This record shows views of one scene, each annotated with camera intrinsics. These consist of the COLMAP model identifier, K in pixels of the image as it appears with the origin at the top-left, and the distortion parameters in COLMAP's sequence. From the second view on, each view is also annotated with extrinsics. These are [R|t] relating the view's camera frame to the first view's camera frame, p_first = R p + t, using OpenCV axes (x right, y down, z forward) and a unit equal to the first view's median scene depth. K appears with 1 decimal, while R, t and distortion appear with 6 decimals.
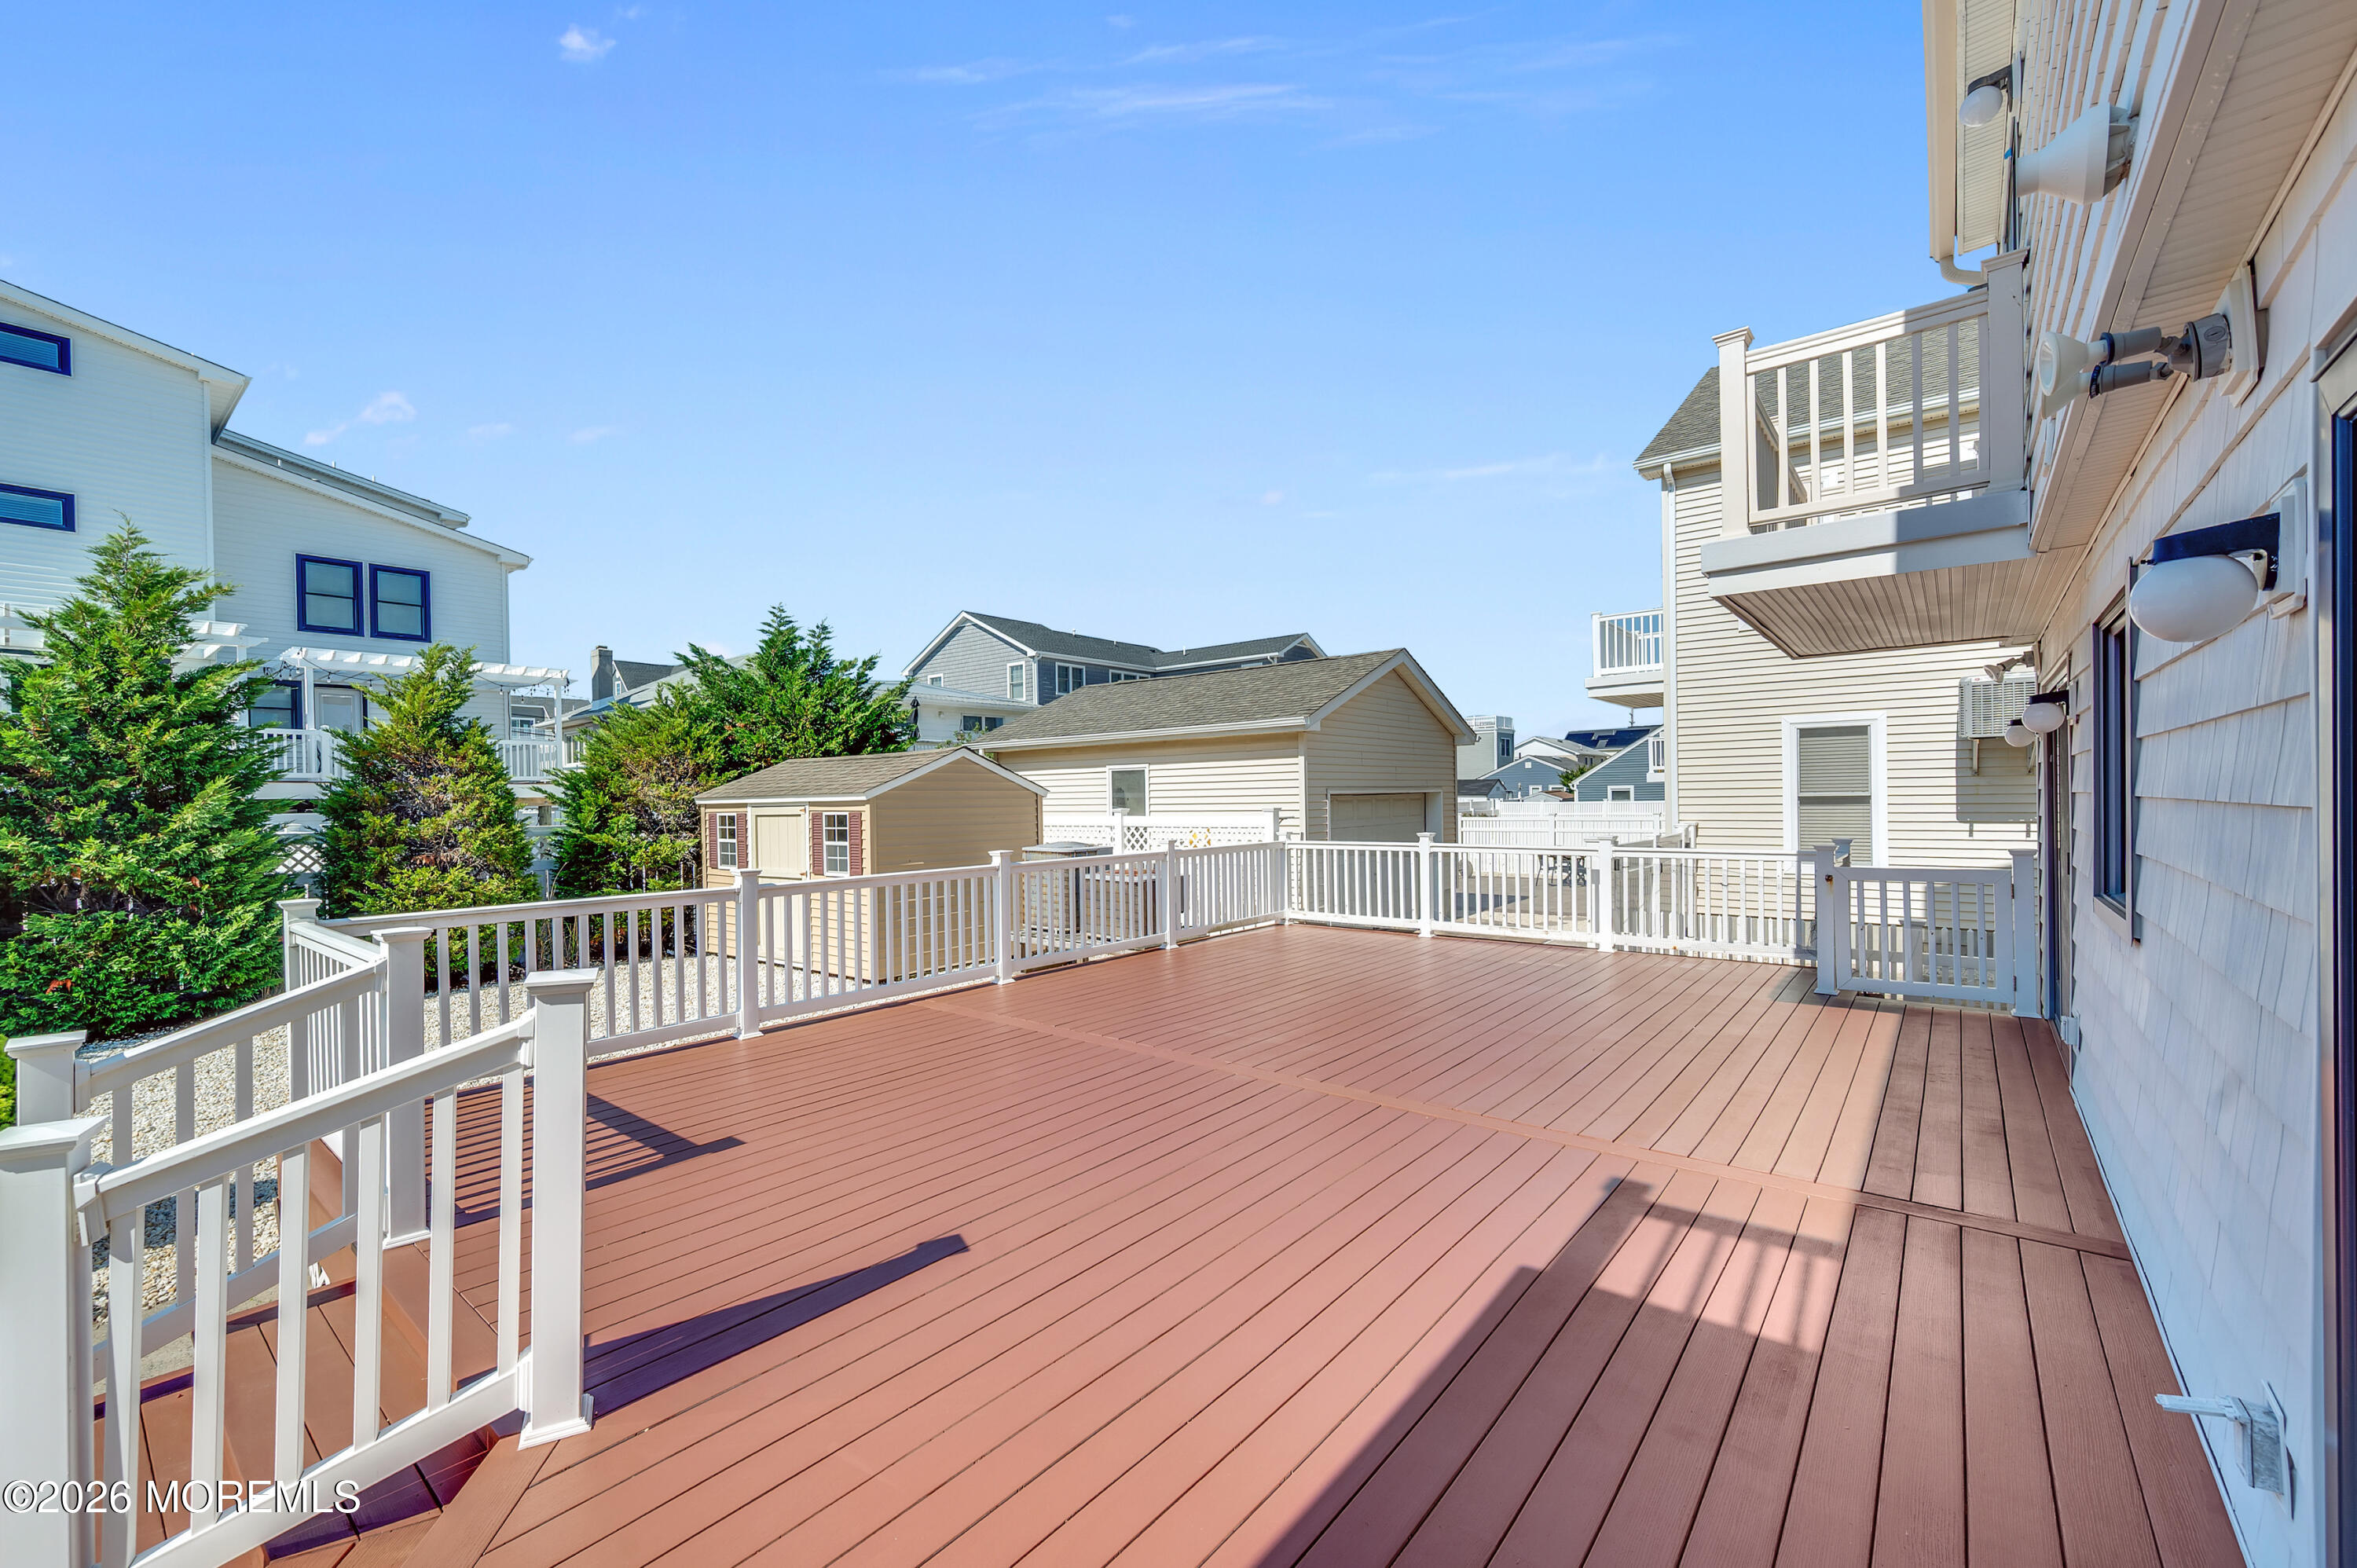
lens RADIAL K [[954.5, 0, 1171.8], [0, 954.5, 786.1], [0, 0, 1]] dist [-0.000511, -0.000072]
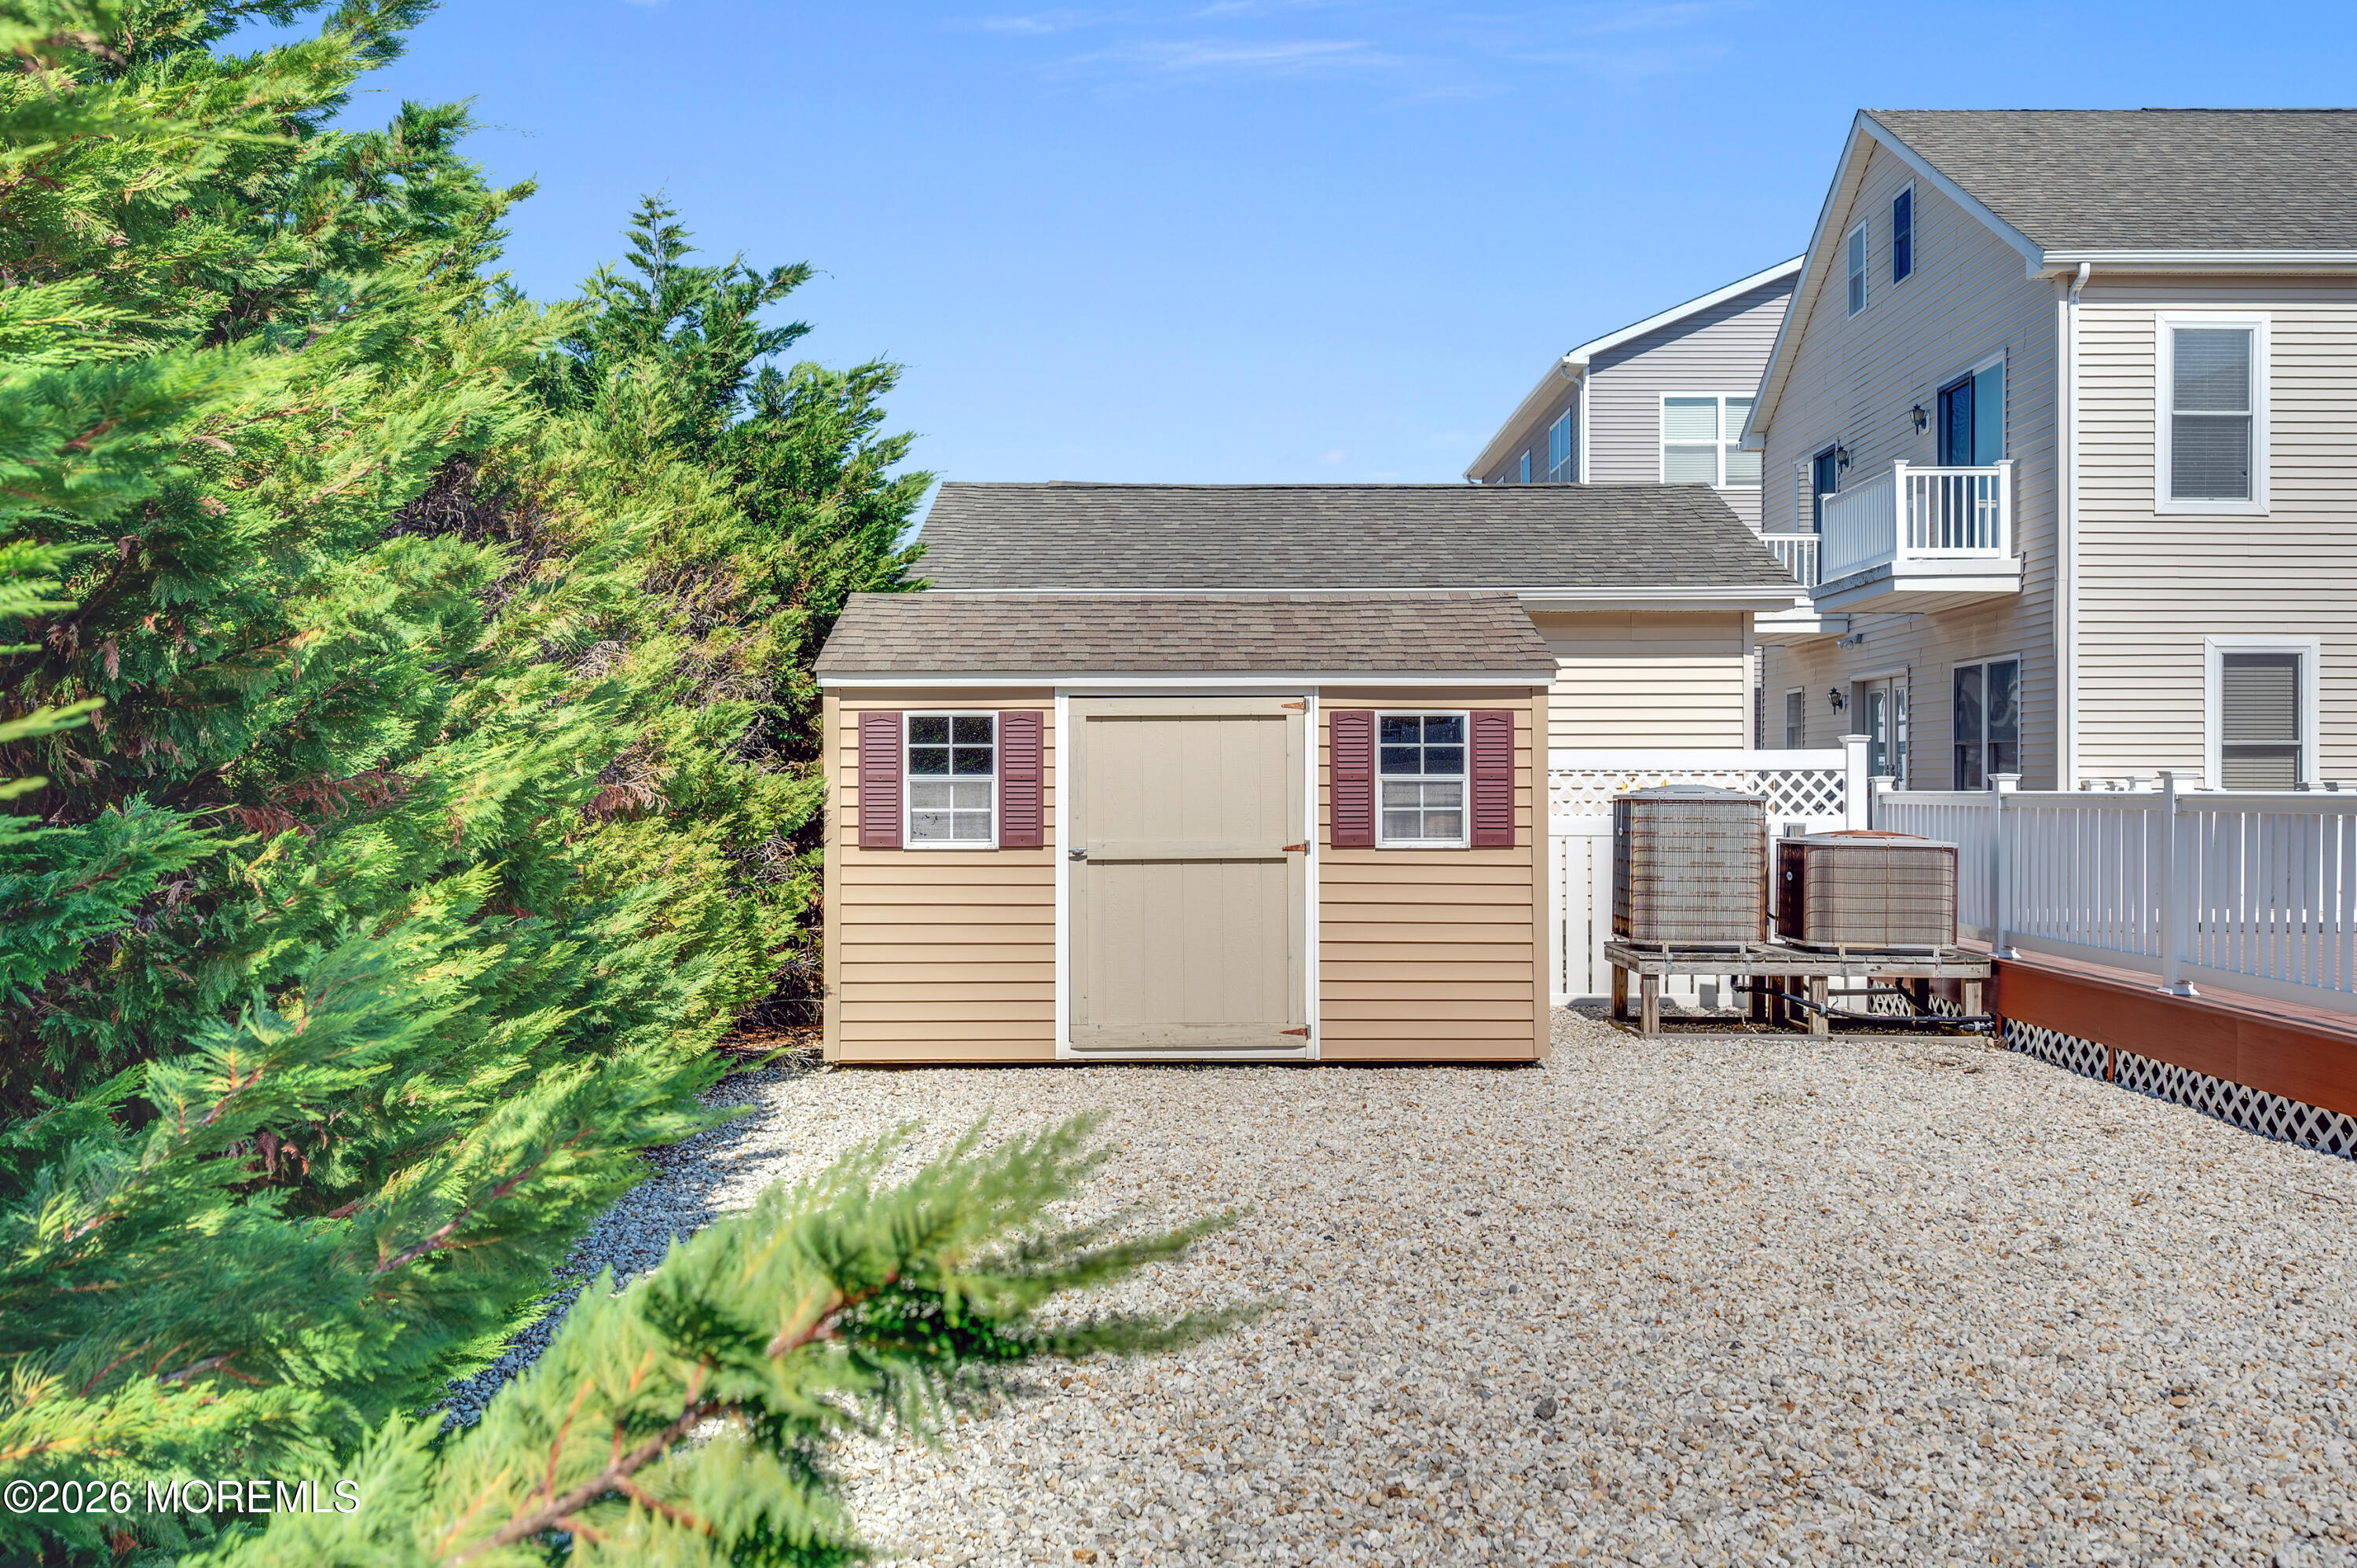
lens RADIAL K [[2055.8, 0, 1178.5], [0, 2055.8, 784.0], [0, 0, 1]] dist [-0.000052, -0.001725]
pose [[0.775446, 0.017886, 0.631161, -1.060940], [-0.020165, 0.999790, -0.003558, 0.068075], [-0.631092, -0.009968, 0.775644, 0.297821]]
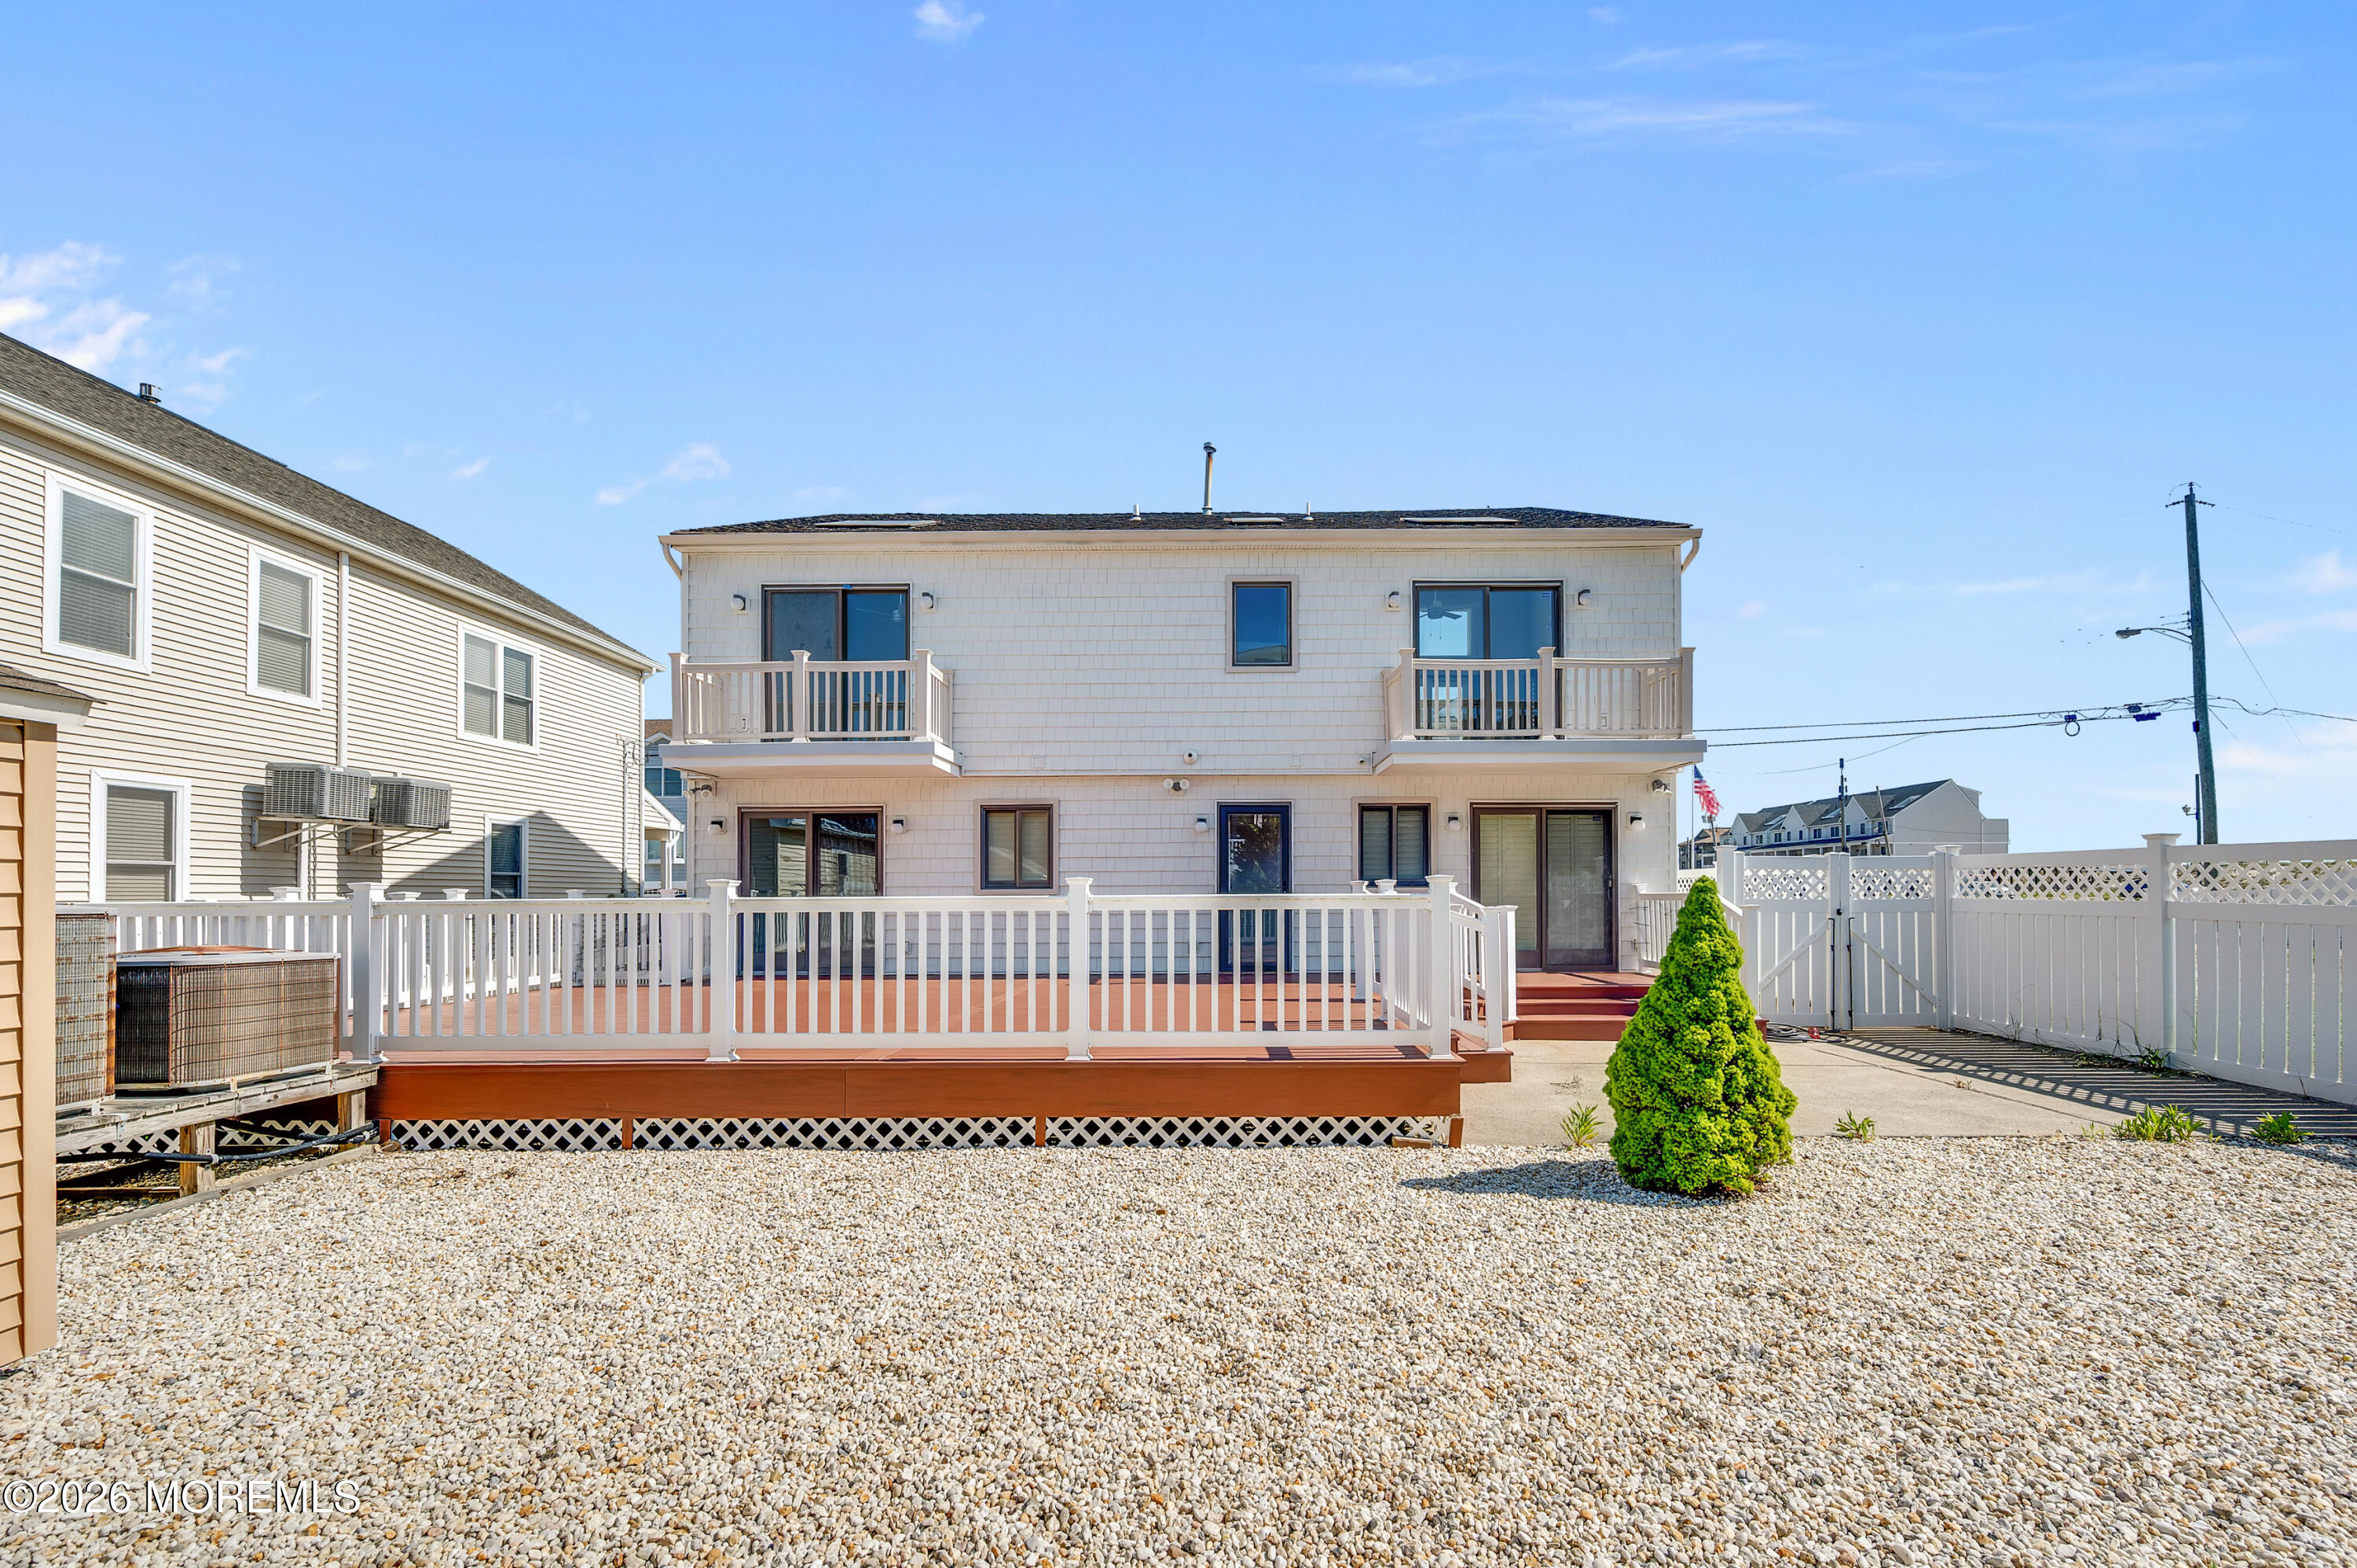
lens RADIAL K [[1020.9, 0, 1216.6], [0, 1020.9, 874.4], [0, 0, 1]] dist [0.000387, 0.000032]
pose [[-0.633510, 0.036030, 0.772895, -0.745598], [0.009444, 0.999201, -0.038840, 0.070915], [-0.773677, -0.017307, -0.633344, 0.878330]]
